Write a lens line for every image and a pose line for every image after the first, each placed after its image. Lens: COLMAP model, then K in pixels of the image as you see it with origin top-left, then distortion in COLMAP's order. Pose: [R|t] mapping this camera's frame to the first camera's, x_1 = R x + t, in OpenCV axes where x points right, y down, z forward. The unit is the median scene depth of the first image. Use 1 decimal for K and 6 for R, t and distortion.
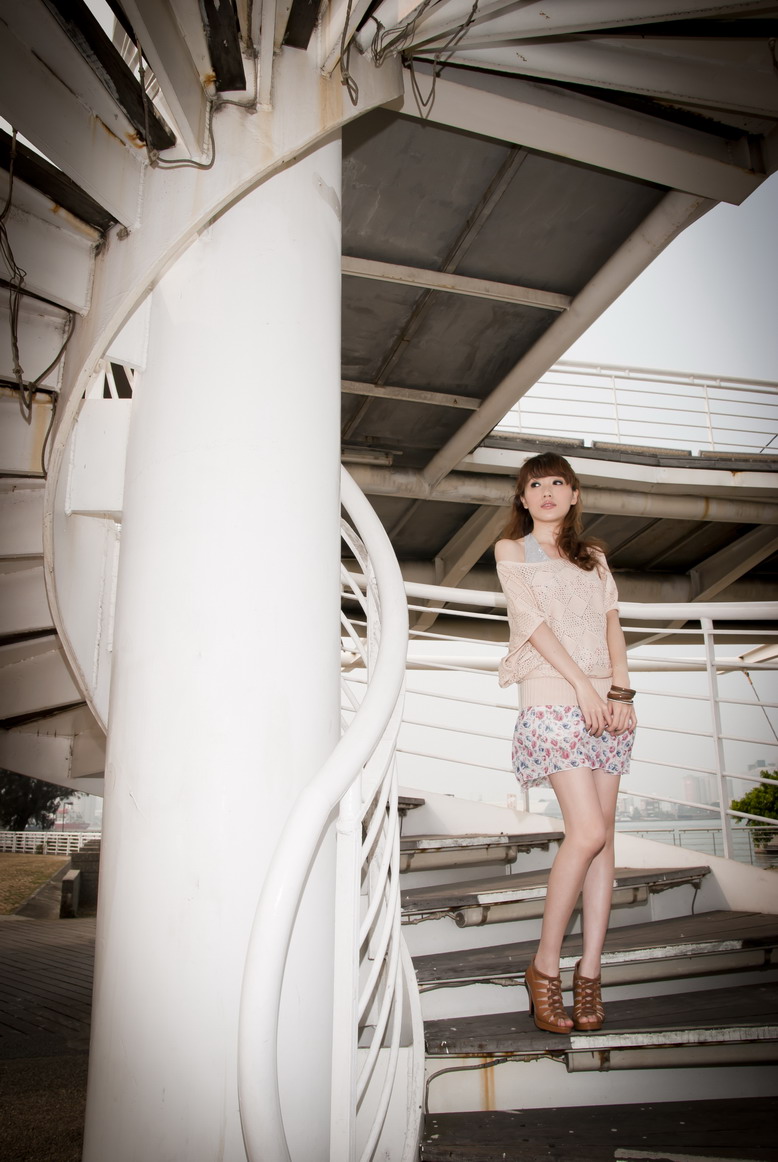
lens RADIAL K [[849.3, 0, 389.0], [0, 849.3, 581.0], [0, 0, 1]] dist [-0.089120, 0.004160]
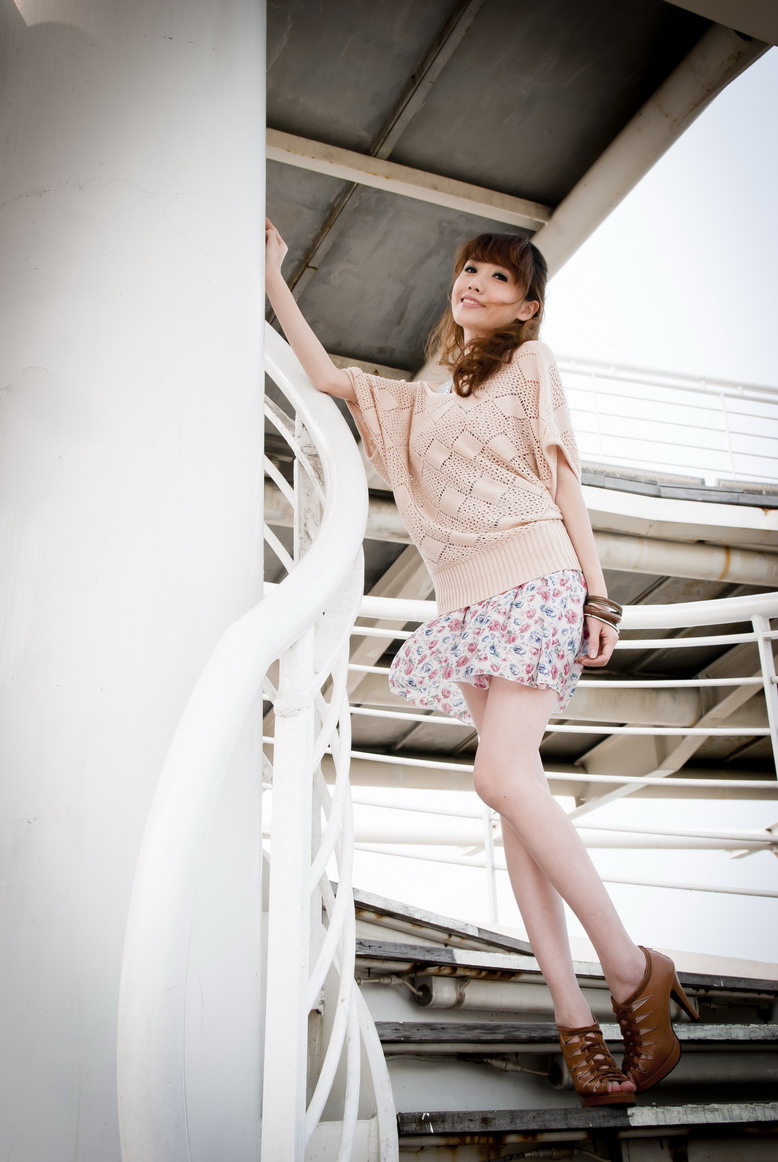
lens RADIAL K [[1260.8, 0, 389.0], [0, 1260.8, 581.0], [0, 0, 1]] dist [0.004208, -0.020355]
pose [[0.992645, 0.030746, 0.117095, -0.030871], [-0.014677, 0.990642, -0.135694, 0.111378], [-0.120171, 0.132978, 0.983807, 0.012695]]
